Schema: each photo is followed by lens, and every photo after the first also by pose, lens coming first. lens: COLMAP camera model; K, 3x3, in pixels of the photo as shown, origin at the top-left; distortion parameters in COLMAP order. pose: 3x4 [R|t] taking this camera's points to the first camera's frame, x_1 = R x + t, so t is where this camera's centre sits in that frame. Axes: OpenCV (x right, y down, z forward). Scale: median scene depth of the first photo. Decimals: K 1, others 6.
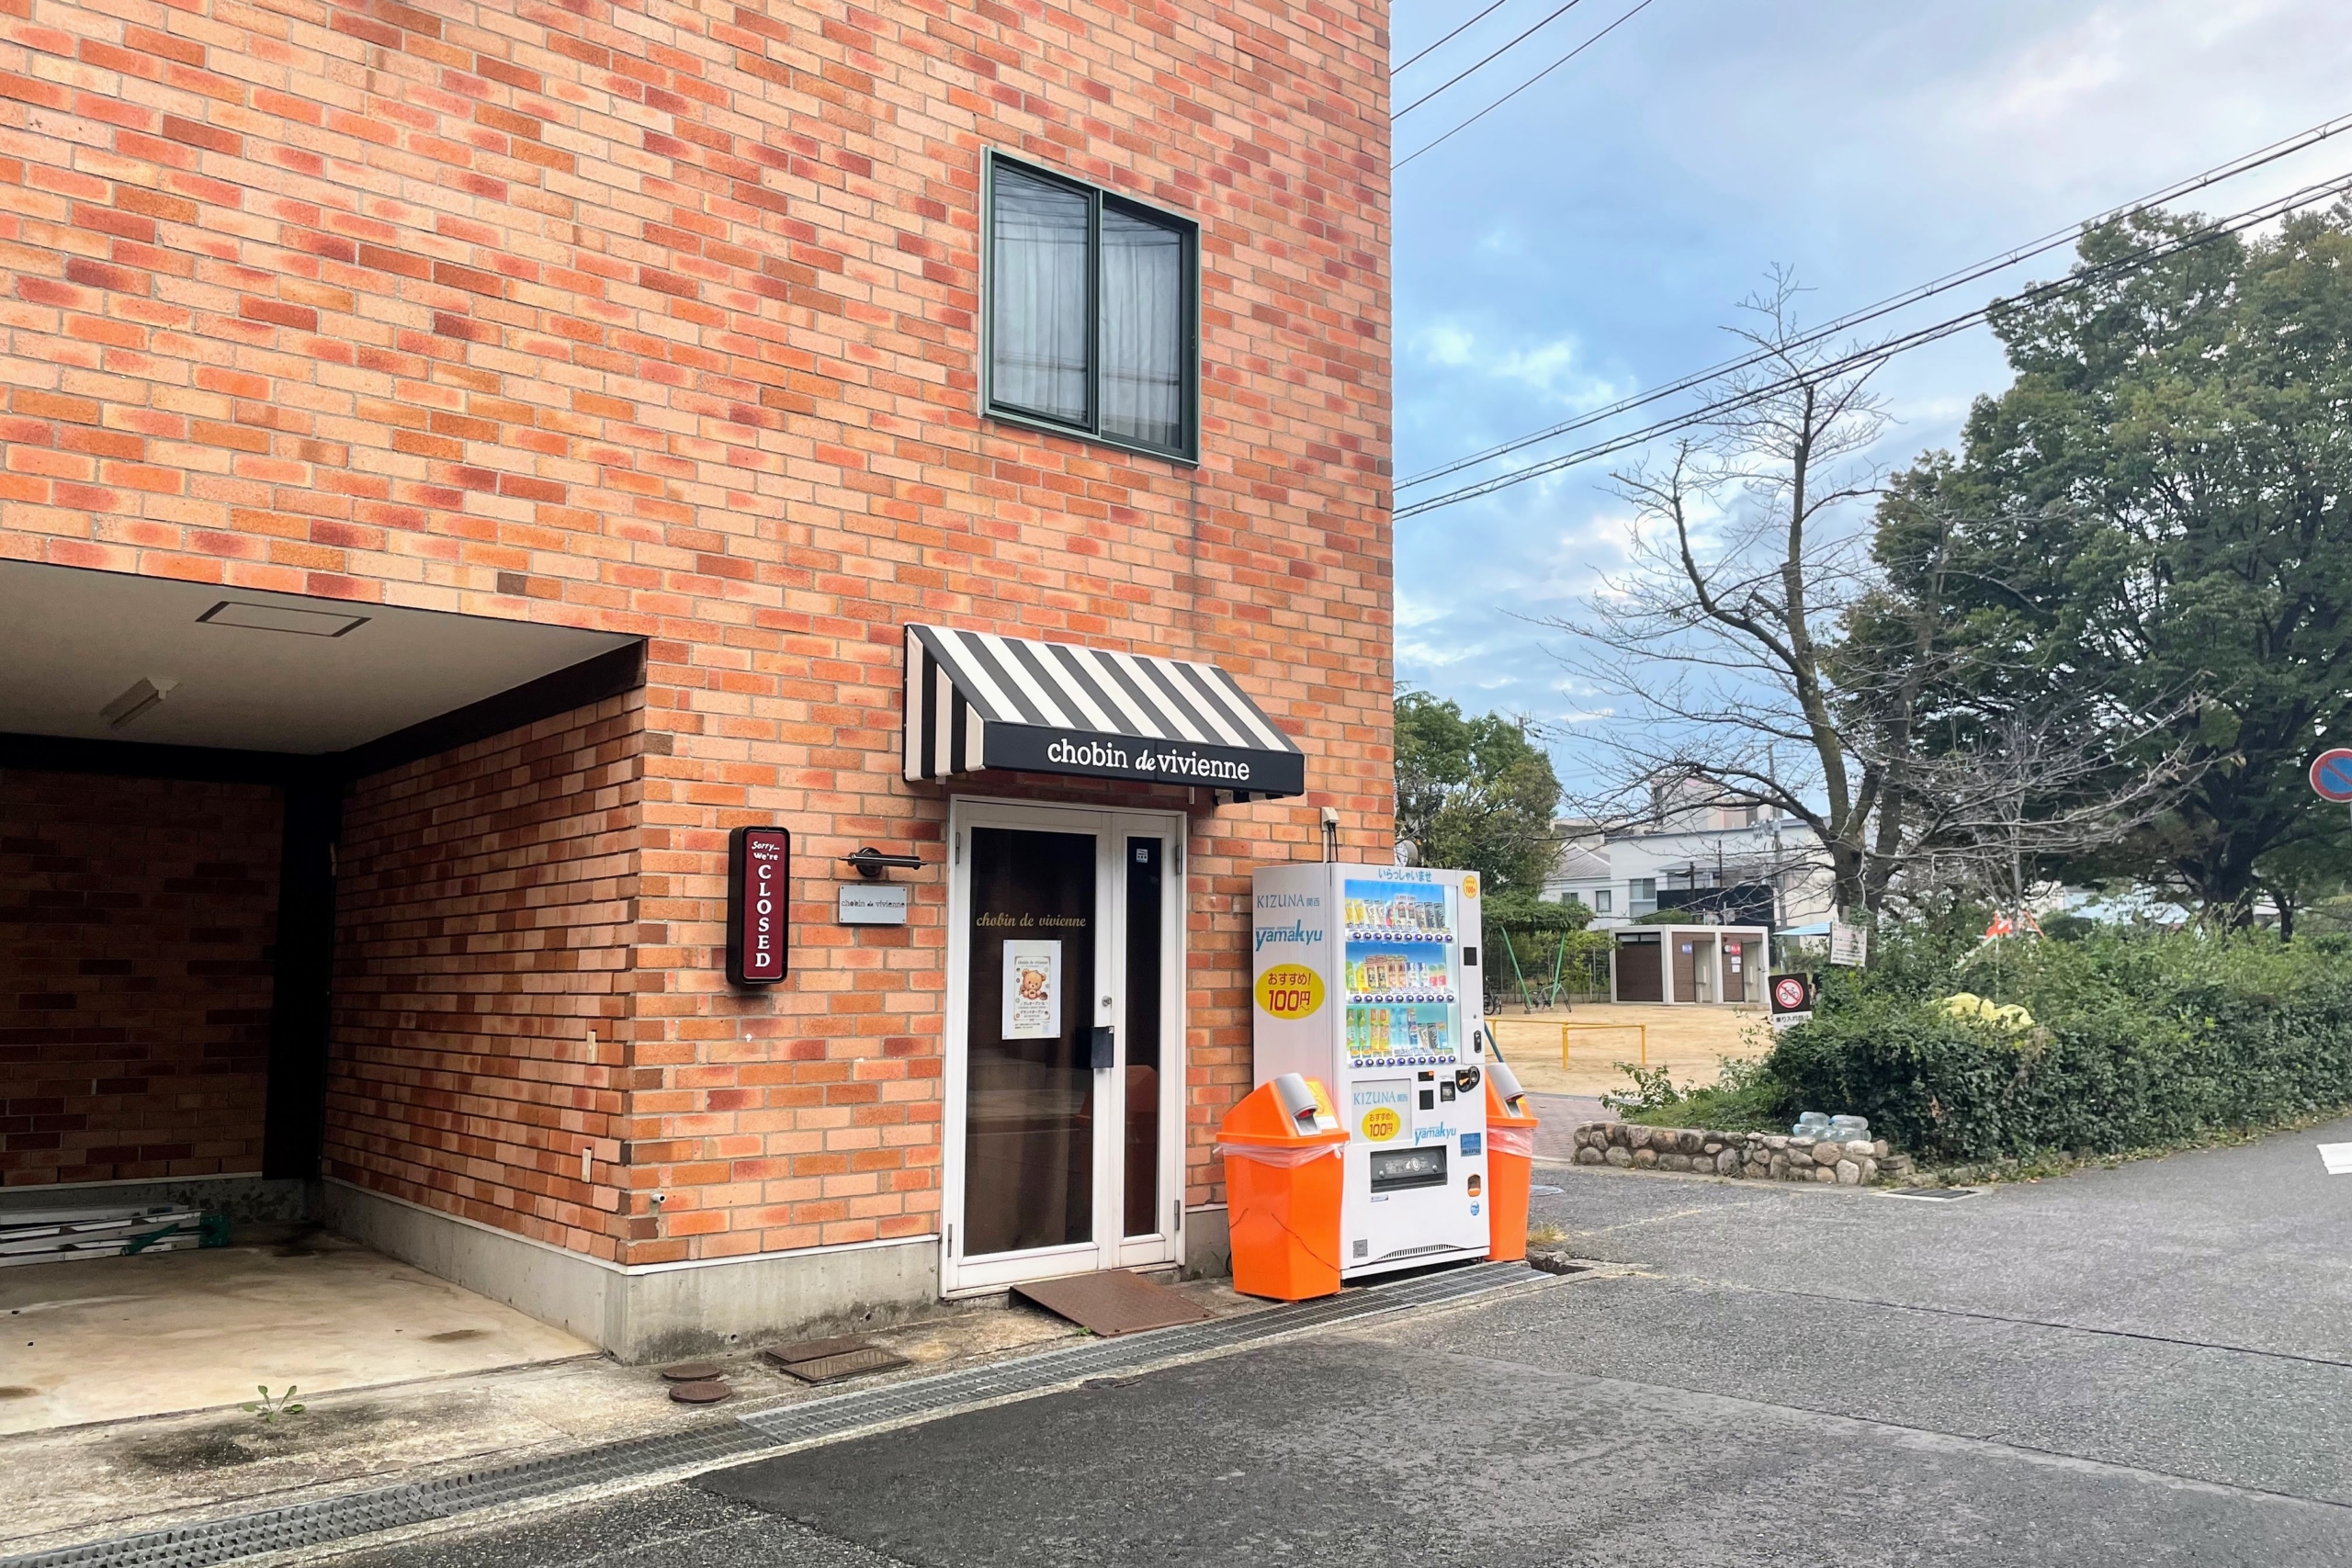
lens RADIAL K [[1767.5, 0, 1195.2], [0, 1767.5, 799.8], [0, 0, 1]] dist [0.089274, -0.113573]
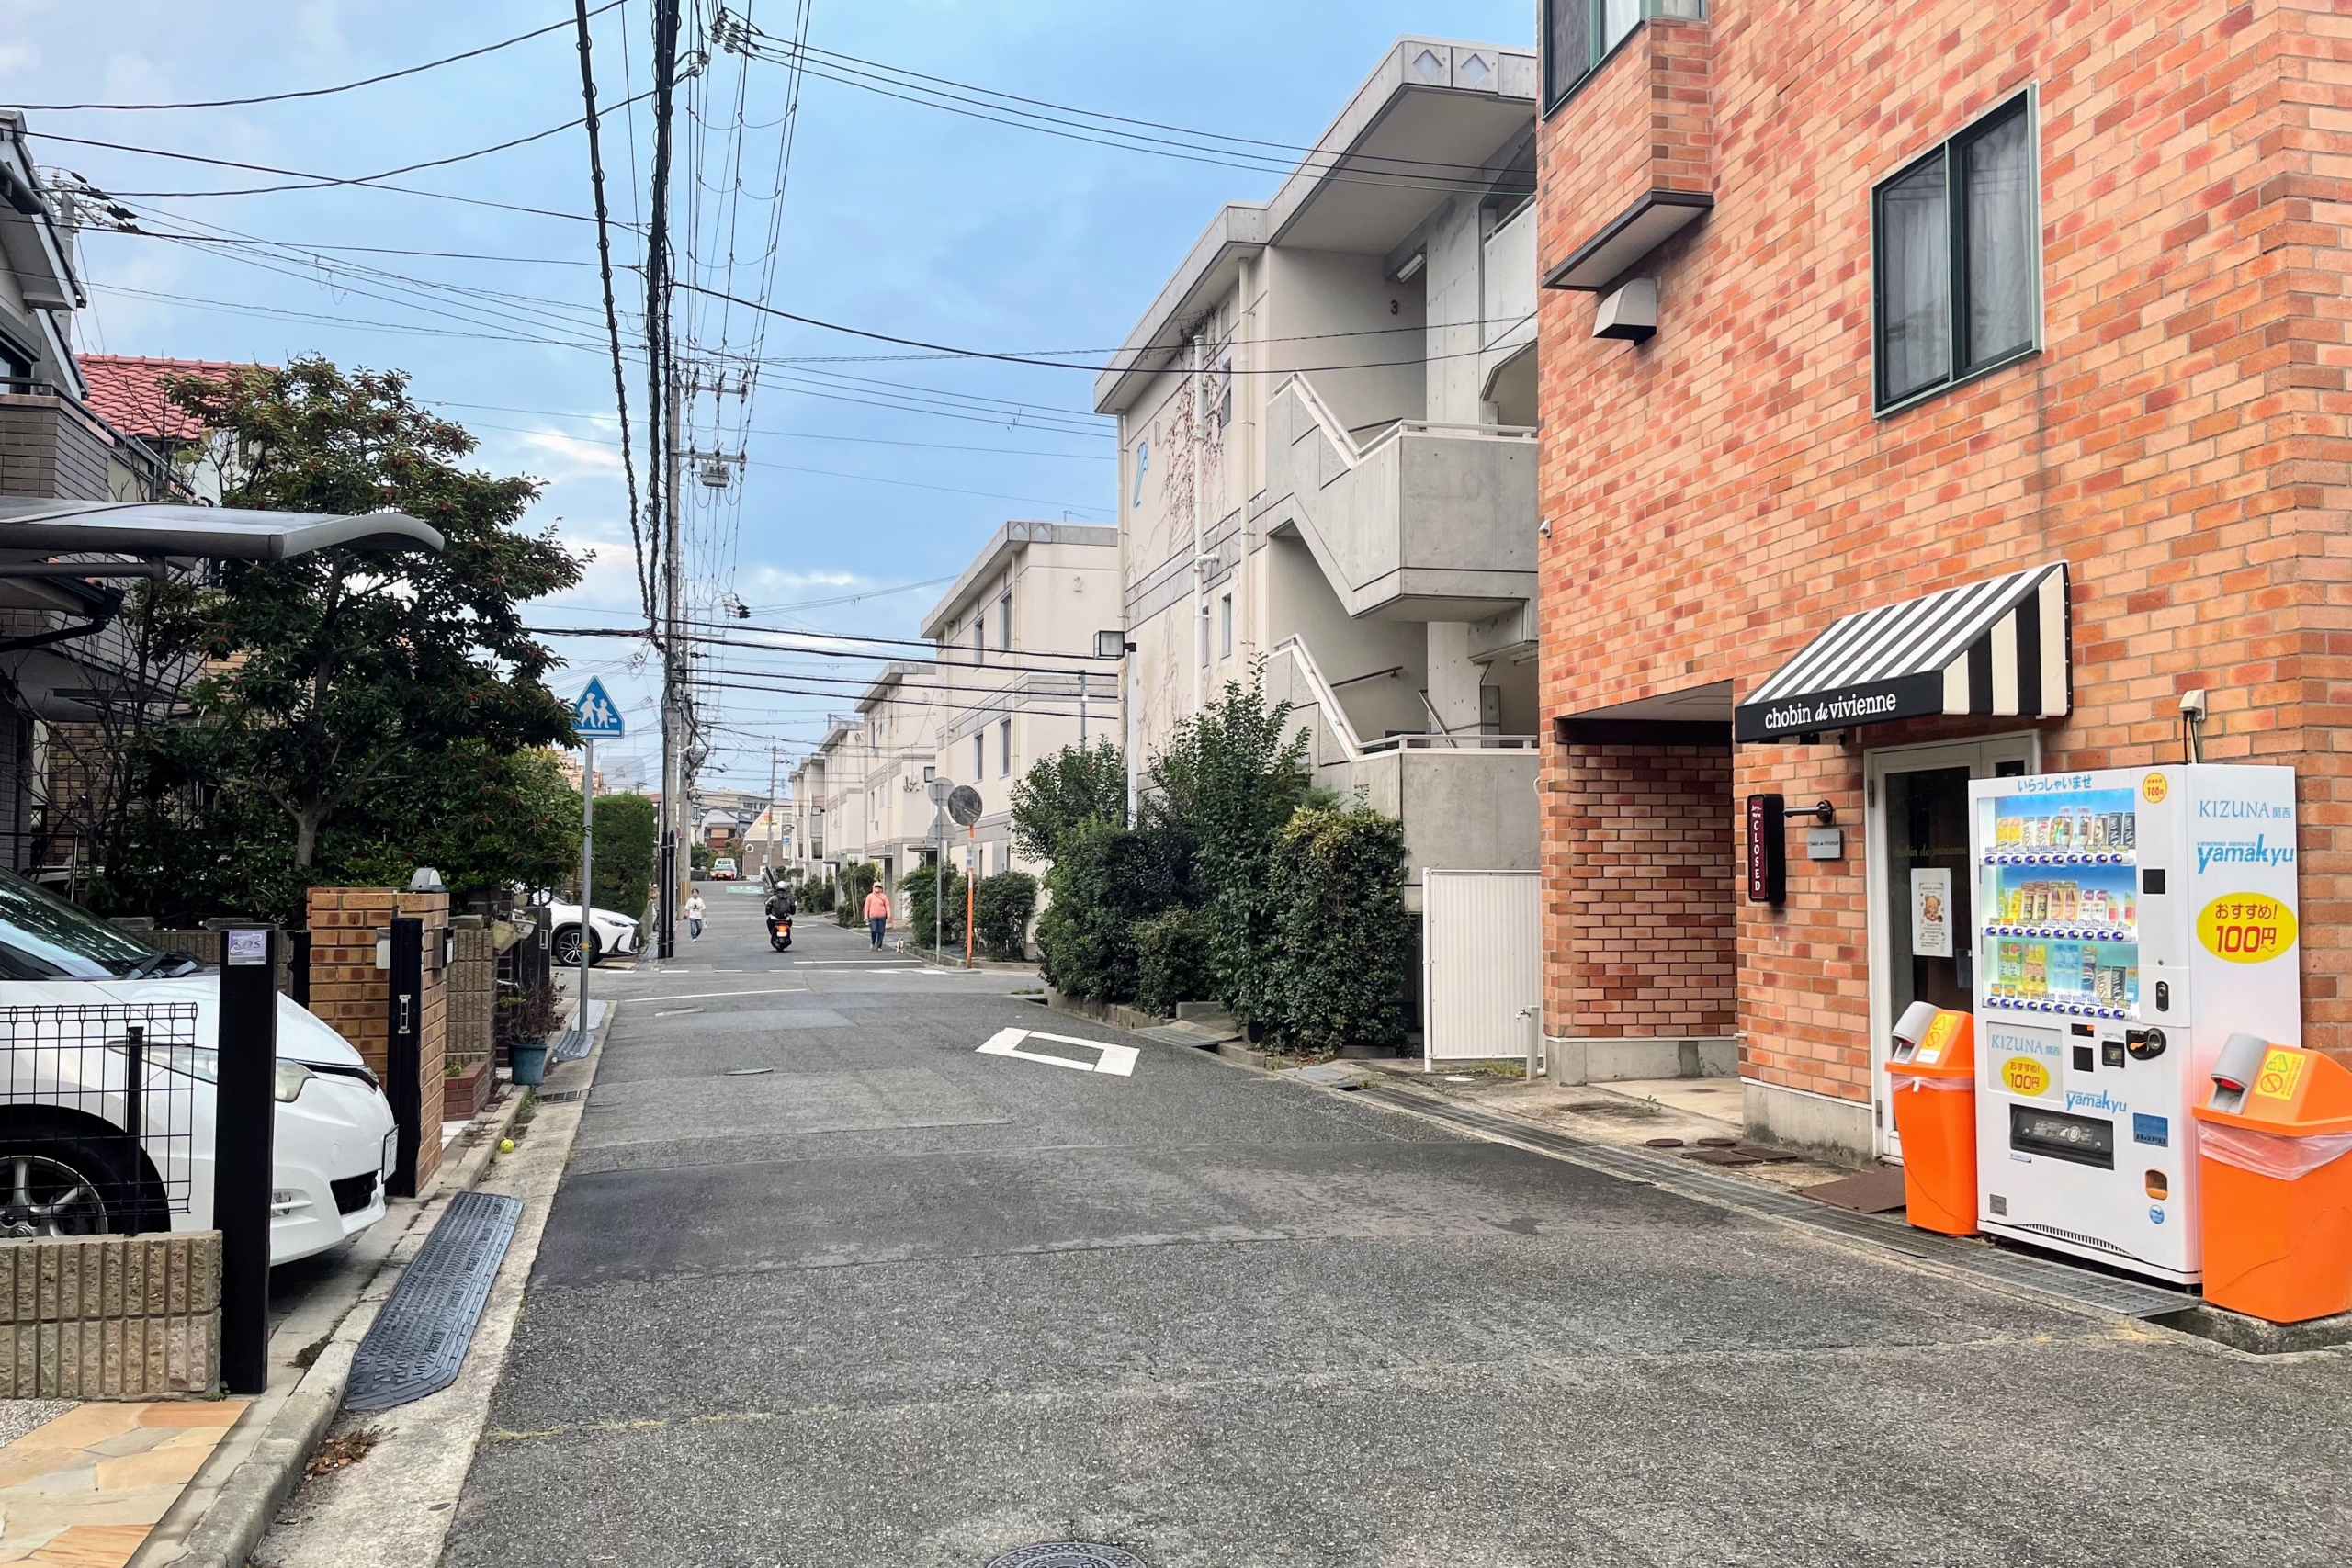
lens RADIAL K [[1767.5, 0, 1167.7], [0, 1767.5, 800.8], [0, 0, 1]] dist [0.089274, -0.113573]
pose [[-0.460248, -0.037783, -0.886986, 1.051795], [0.089966, 0.991966, -0.088937, 0.087923], [0.883220, -0.120731, -0.453151, 1.017030]]
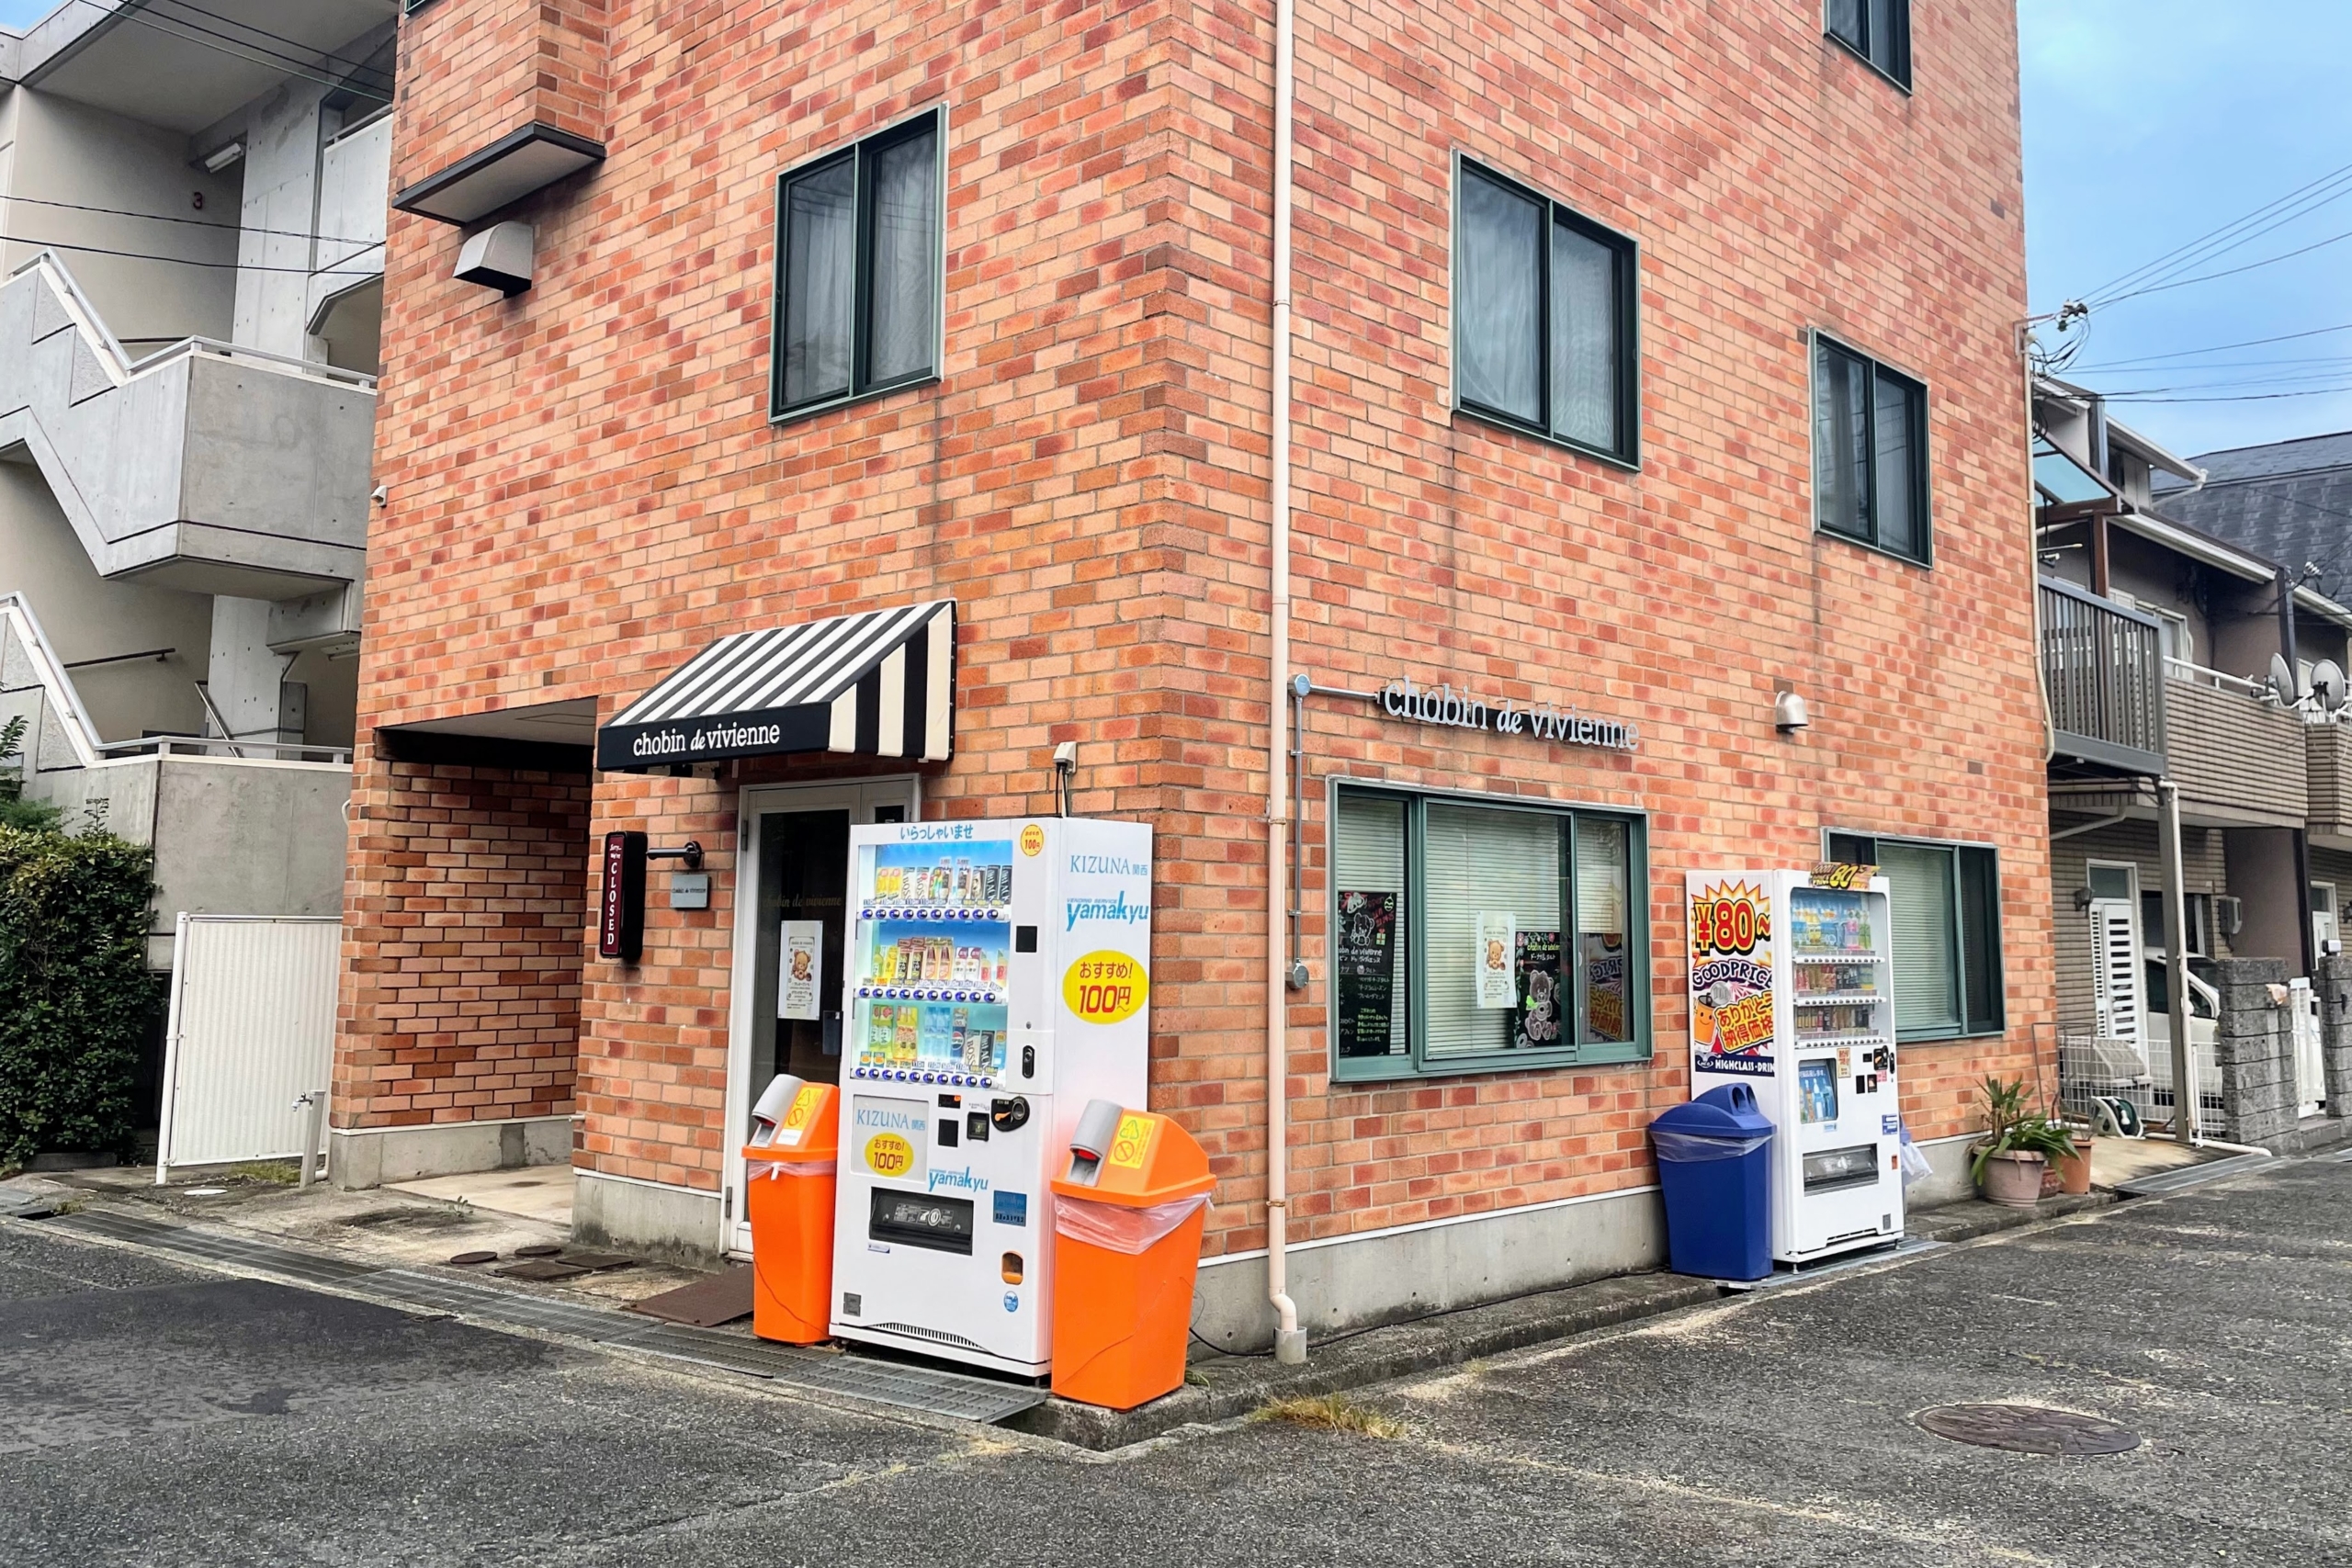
lens RADIAL K [[1937.0, 0, 1204.4], [0, 1937.0, 685.4], [0, 0, 1]] dist [0.103400, -0.153539]
pose [[0.136218, -0.119977, -0.983387, 0.973590], [0.087705, 0.990202, -0.108659, 0.081454], [0.986789, -0.071447, 0.145406, 1.000844]]
